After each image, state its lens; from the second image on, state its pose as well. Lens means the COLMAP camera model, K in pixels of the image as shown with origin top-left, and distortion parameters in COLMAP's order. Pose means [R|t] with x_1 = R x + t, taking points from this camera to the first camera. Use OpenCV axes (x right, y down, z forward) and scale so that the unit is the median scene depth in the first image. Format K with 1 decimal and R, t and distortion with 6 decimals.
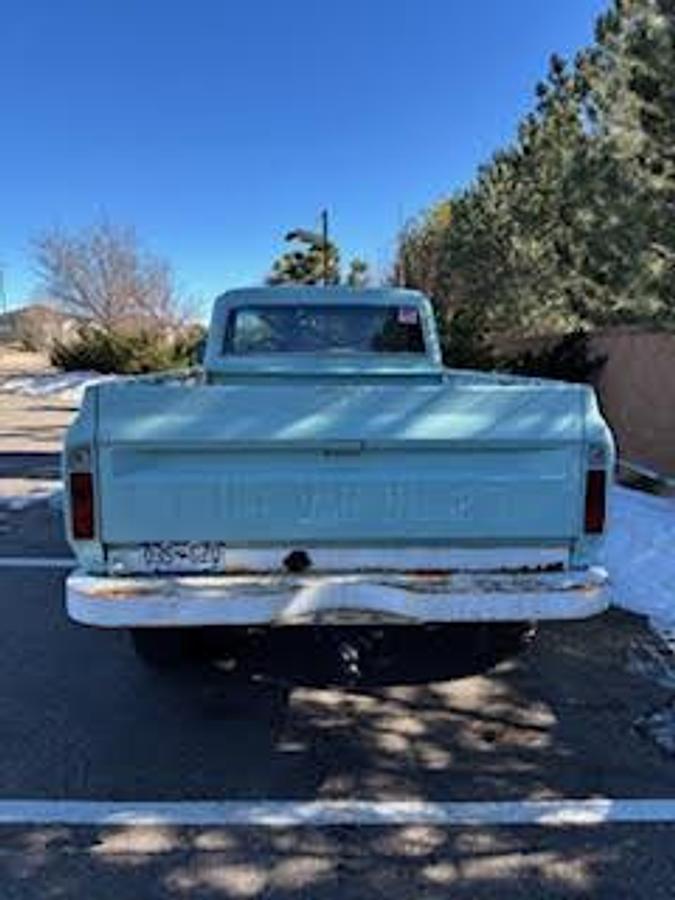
lens RADIAL K [[686.3, 0, 337.5], [0, 686.3, 450.0], [0, 0, 1]] dist [-0.001700, -0.005368]
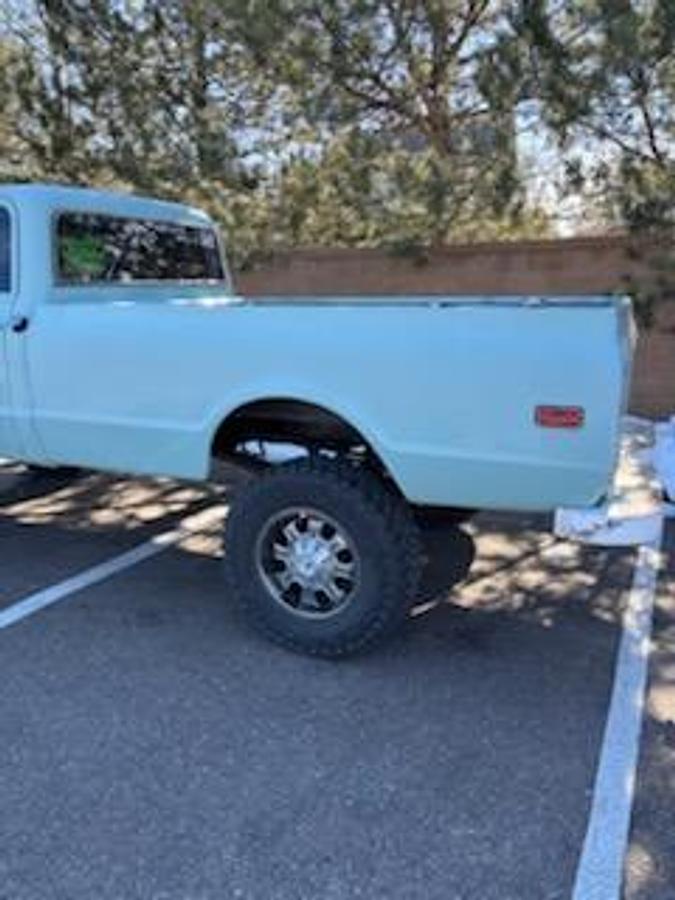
lens RADIAL K [[686.3, 0, 337.5], [0, 686.3, 450.0], [0, 0, 1]] dist [-0.001700, -0.005368]
pose [[0.440515, -0.220147, 0.870334, -1.340032], [0.135524, 0.974664, 0.177942, -0.124567], [-0.887457, 0.039565, 0.459189, 0.866701]]
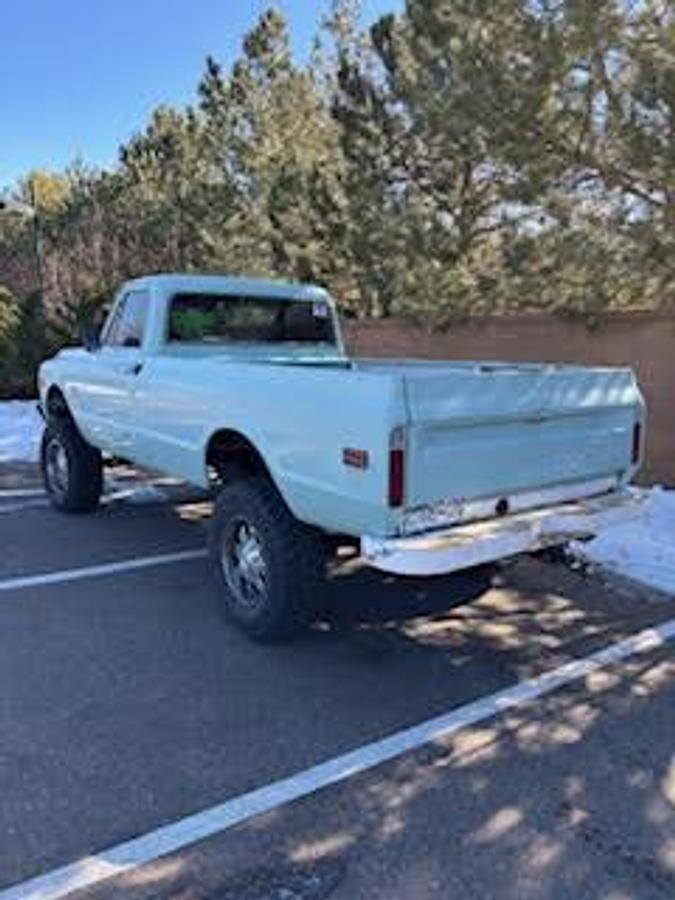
lens RADIAL K [[692.5, 0, 337.9], [0, 692.5, 445.9], [0, 0, 1]] dist [-0.000543, -0.002420]
pose [[0.822912, -0.076534, 0.562991, -1.053937], [0.068674, 0.997019, 0.035158, -0.021697], [-0.564003, 0.009731, 0.825715, 0.080617]]
